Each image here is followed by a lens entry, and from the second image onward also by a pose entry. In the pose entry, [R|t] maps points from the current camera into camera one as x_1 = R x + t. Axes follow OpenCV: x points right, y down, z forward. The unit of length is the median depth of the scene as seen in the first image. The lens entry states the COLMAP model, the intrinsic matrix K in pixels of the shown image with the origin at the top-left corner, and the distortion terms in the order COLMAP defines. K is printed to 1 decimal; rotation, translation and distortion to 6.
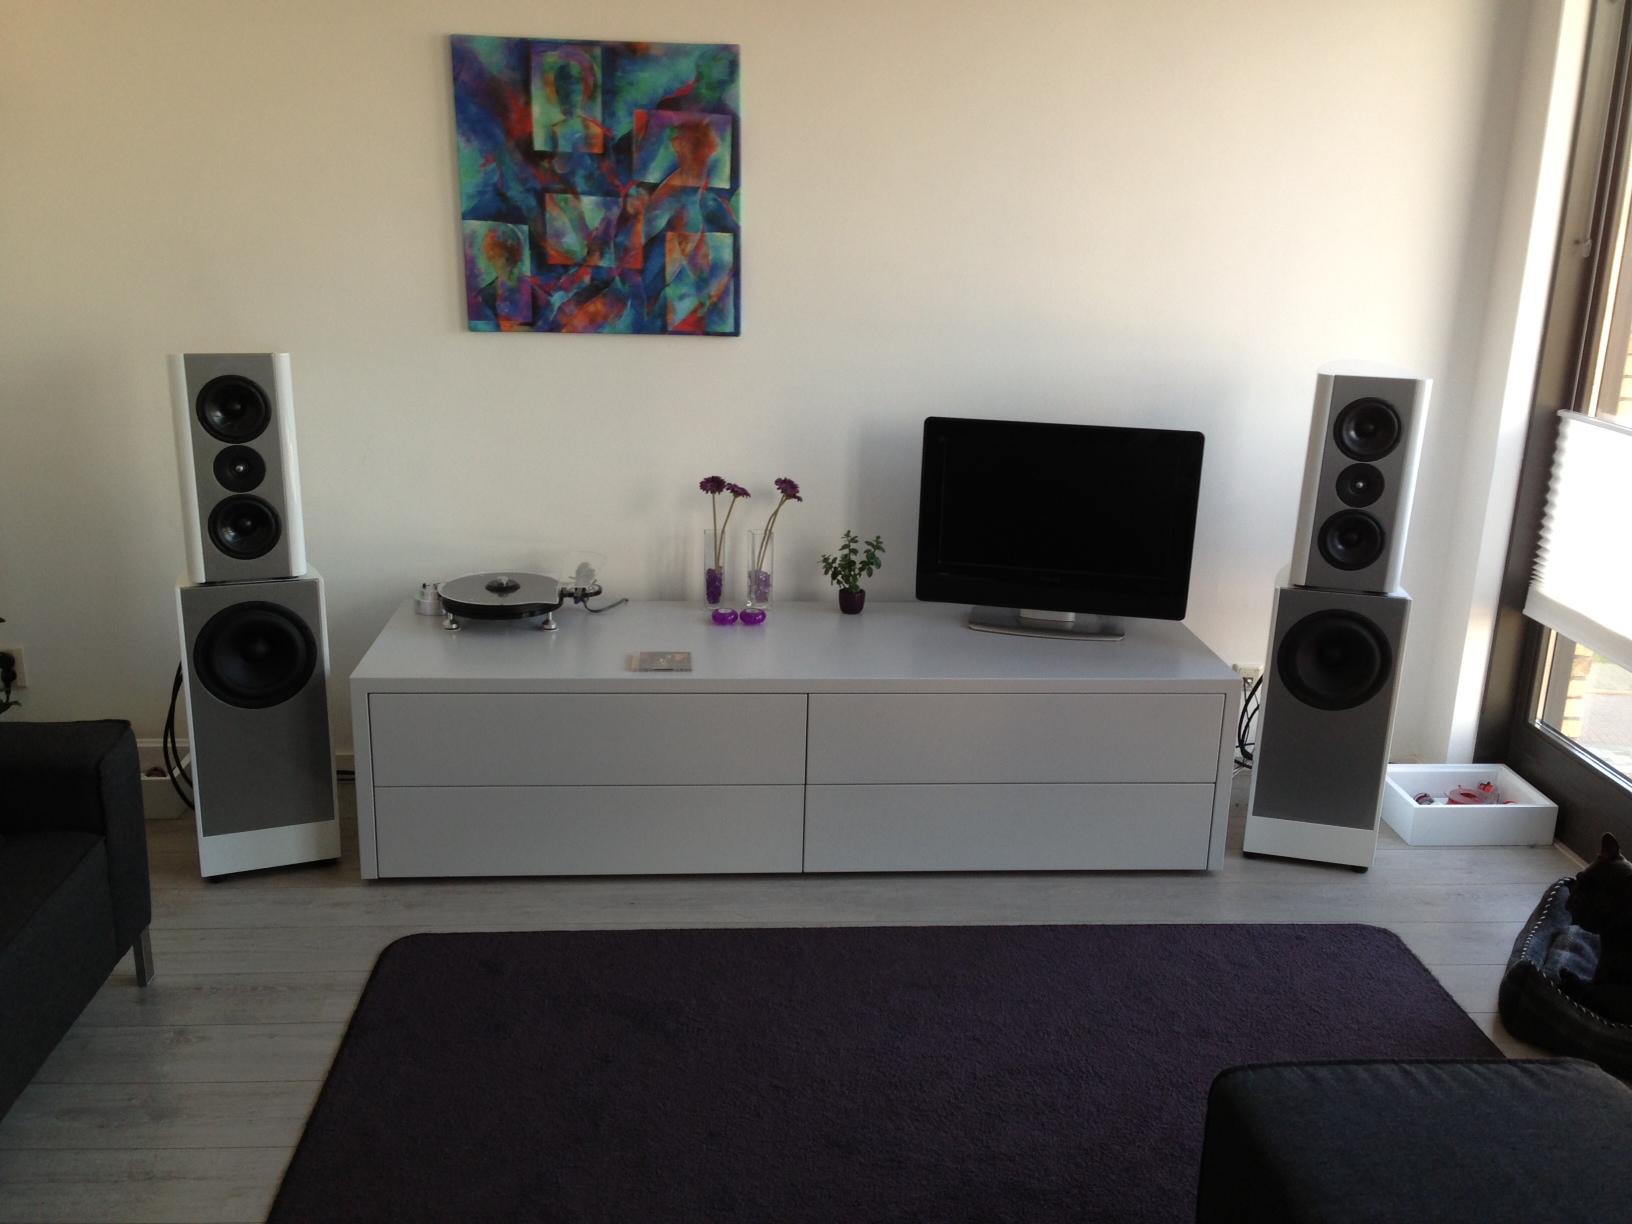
lens RADIAL K [[1463.3, 0, 823.5], [0, 1463.3, 616.3], [0, 0, 1]] dist [0.134192, -0.232258]
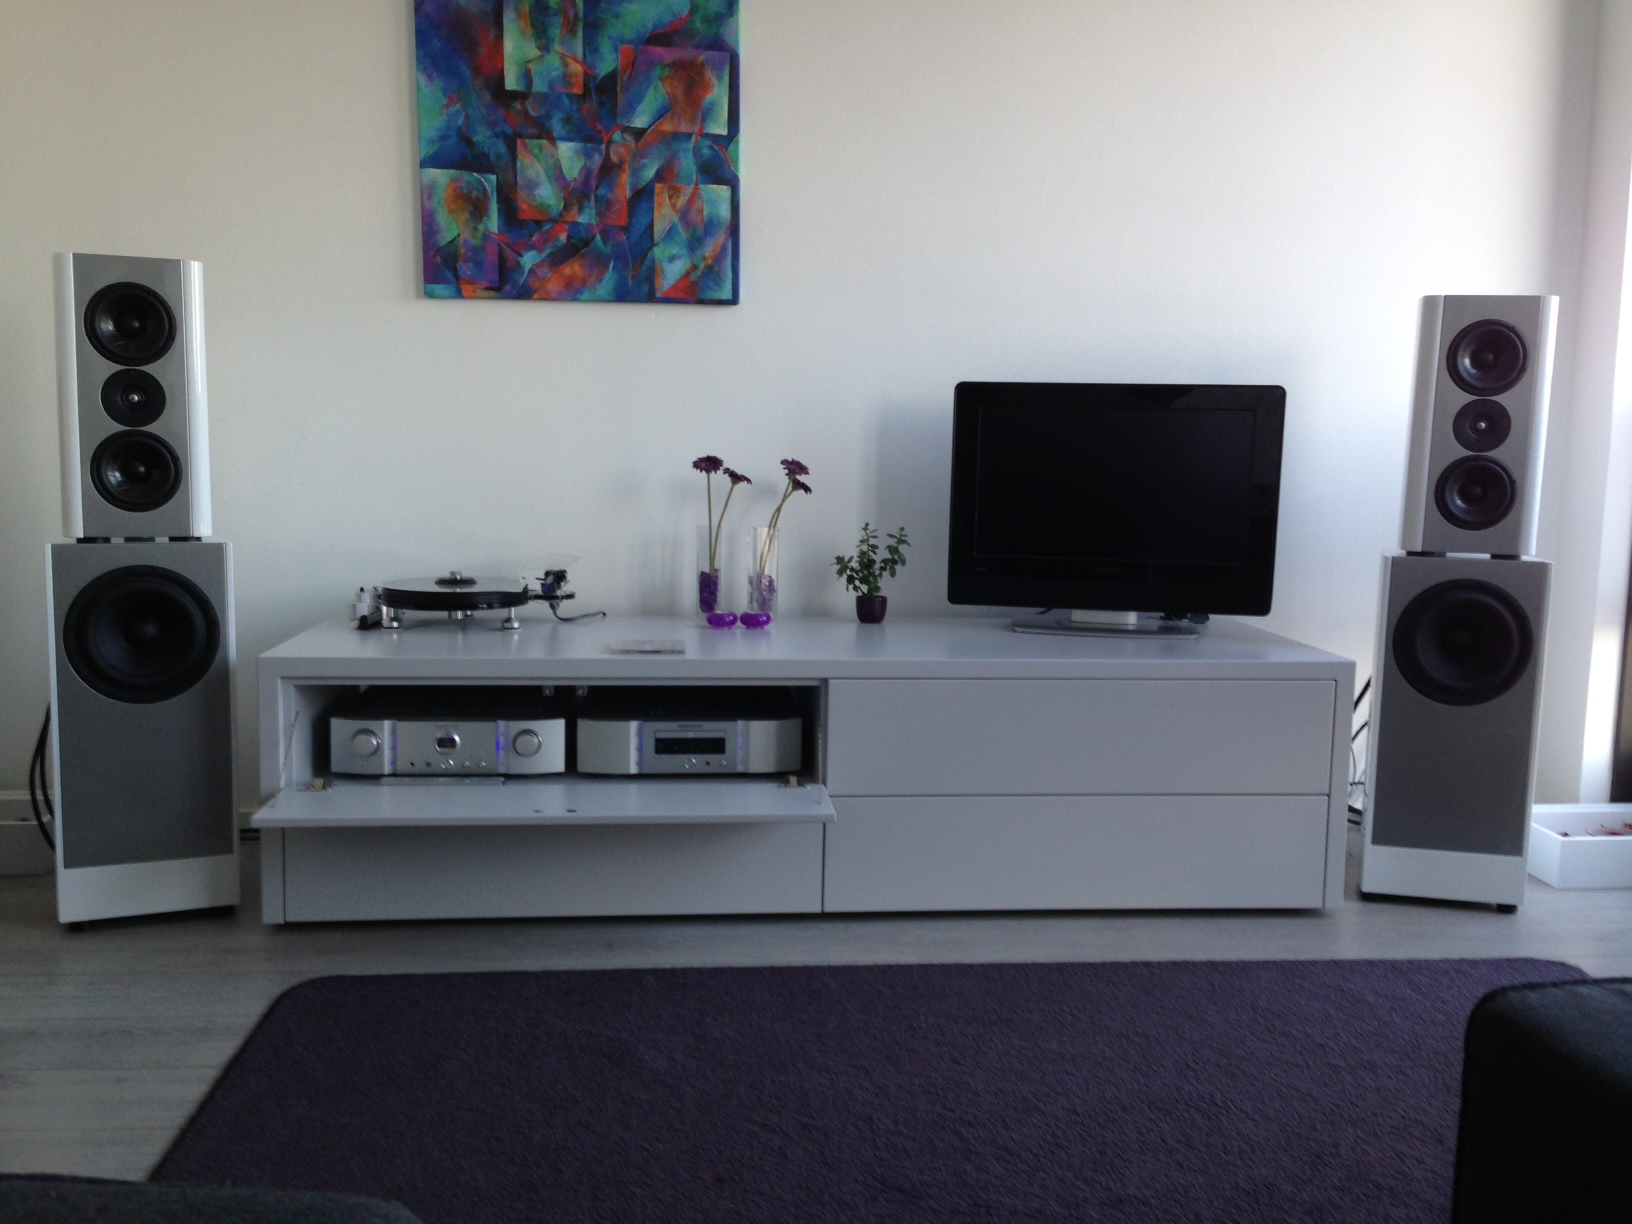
lens RADIAL K [[1463.3, 0, 827.6], [0, 1463.3, 621.8], [0, 0, 1]] dist [0.134192, -0.232258]
pose [[0.999721, -0.009206, 0.021740, -0.026012], [0.012611, 0.986692, -0.162109, 0.141591], [-0.019959, 0.162338, 0.986533, 0.177781]]
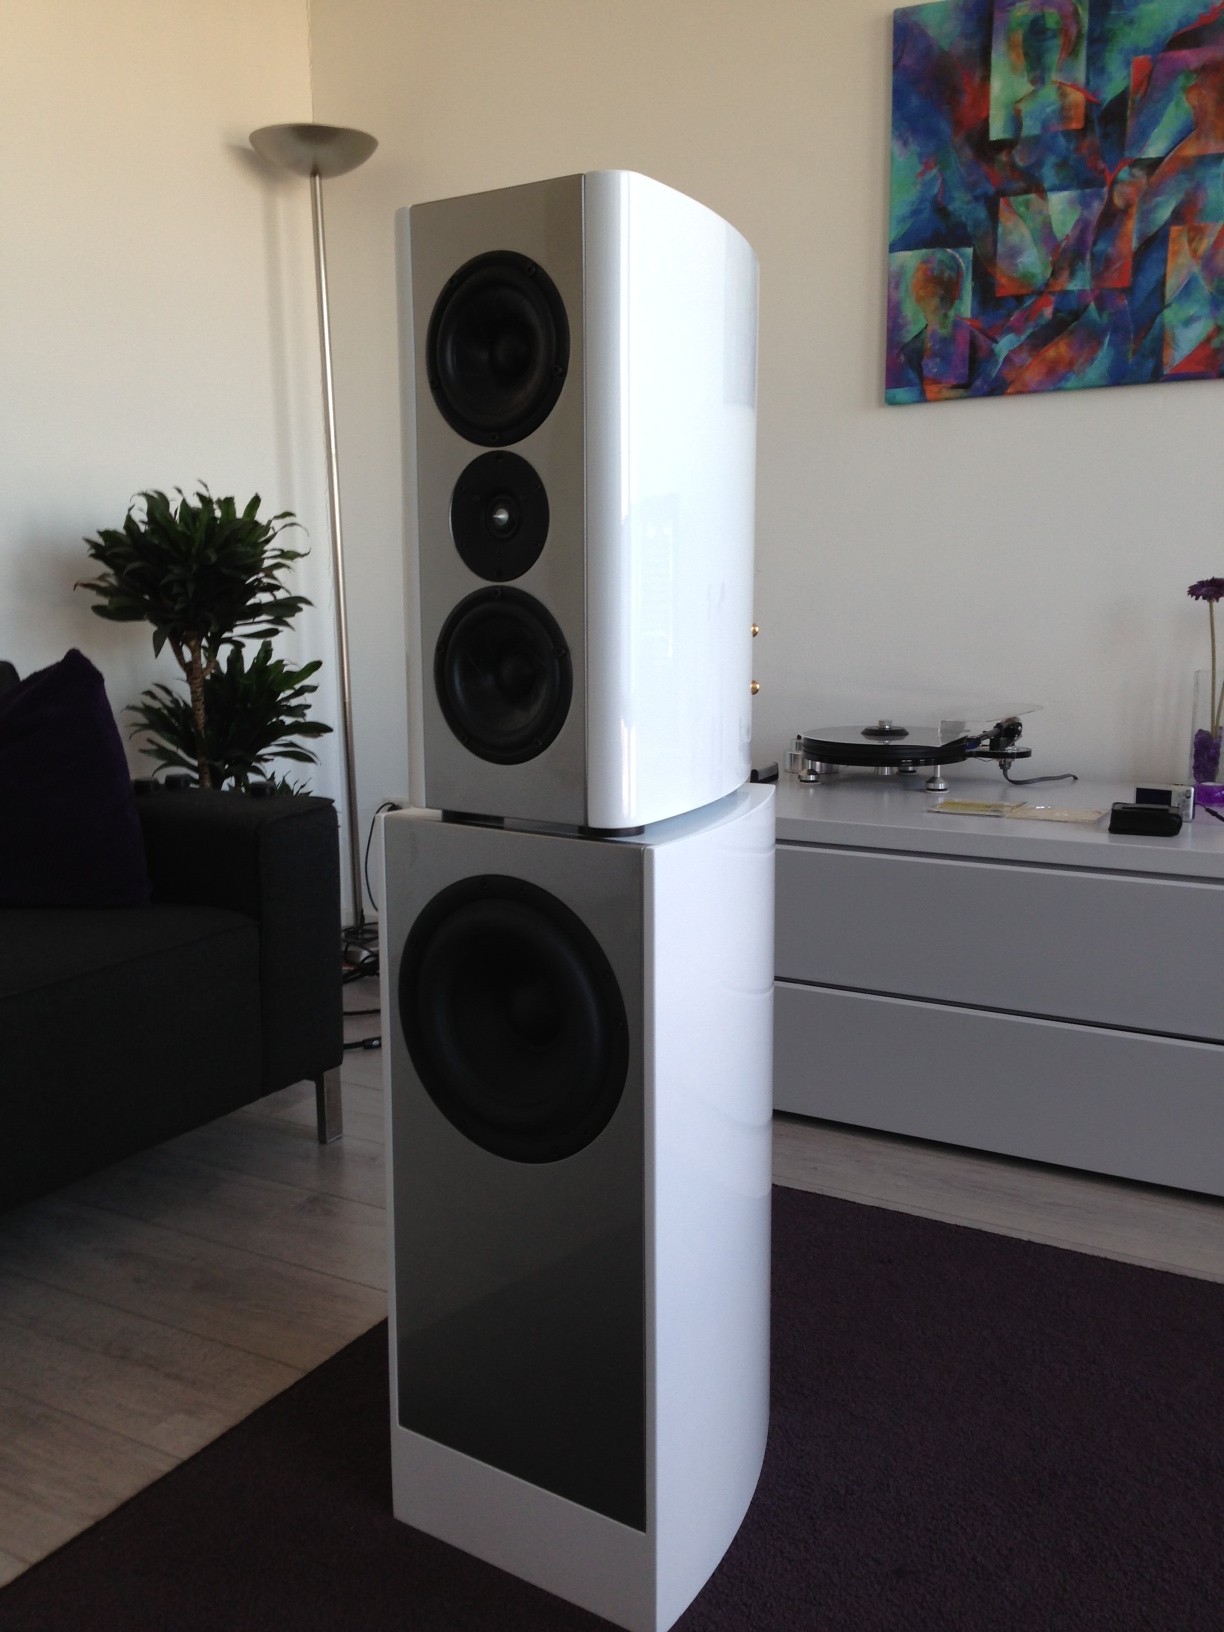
lens RADIAL K [[1463.3, 0, 611.3], [0, 1463.3, 833.6], [0, 0, 1]] dist [0.134192, -0.232258]
pose [[0.834377, 0.066059, -0.547221, 0.073666], [-0.132322, 0.987766, -0.082518, 0.107399], [0.535075, 0.141260, 0.832911, 0.336228]]
